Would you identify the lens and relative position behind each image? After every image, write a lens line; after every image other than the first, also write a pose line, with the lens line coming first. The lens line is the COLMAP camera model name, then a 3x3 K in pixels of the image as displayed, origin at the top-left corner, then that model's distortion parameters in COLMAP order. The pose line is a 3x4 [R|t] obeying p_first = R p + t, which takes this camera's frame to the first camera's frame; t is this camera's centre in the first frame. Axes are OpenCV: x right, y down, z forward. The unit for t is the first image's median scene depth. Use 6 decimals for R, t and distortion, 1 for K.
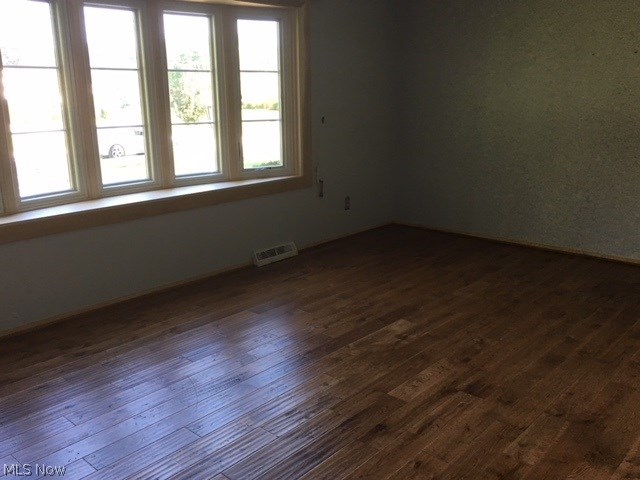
lens RADIAL K [[593.6, 0, 317.5], [0, 593.6, 243.5], [0, 0, 1]] dist [0.030256, 0.000000]
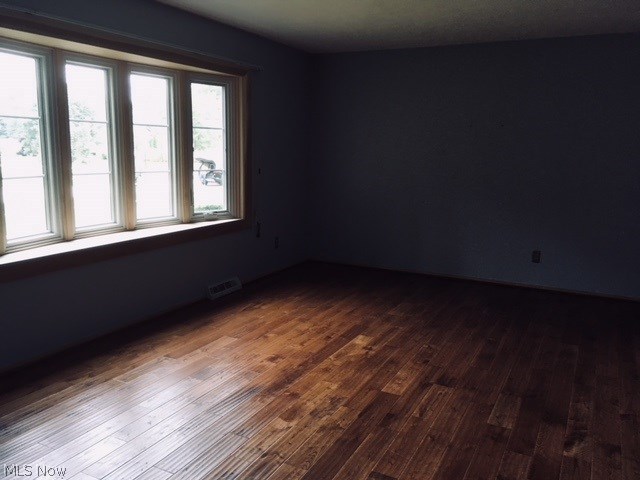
lens RADIAL K [[548.8, 0, 320.7], [0, 548.8, 239.2], [0, 0, 1]] dist [0.078155, -0.086007]
pose [[0.964452, -0.013699, 0.263902, -0.224880], [0.035526, 0.996311, -0.078115, 0.017243], [-0.261858, 0.084713, 0.961381, -0.073268]]
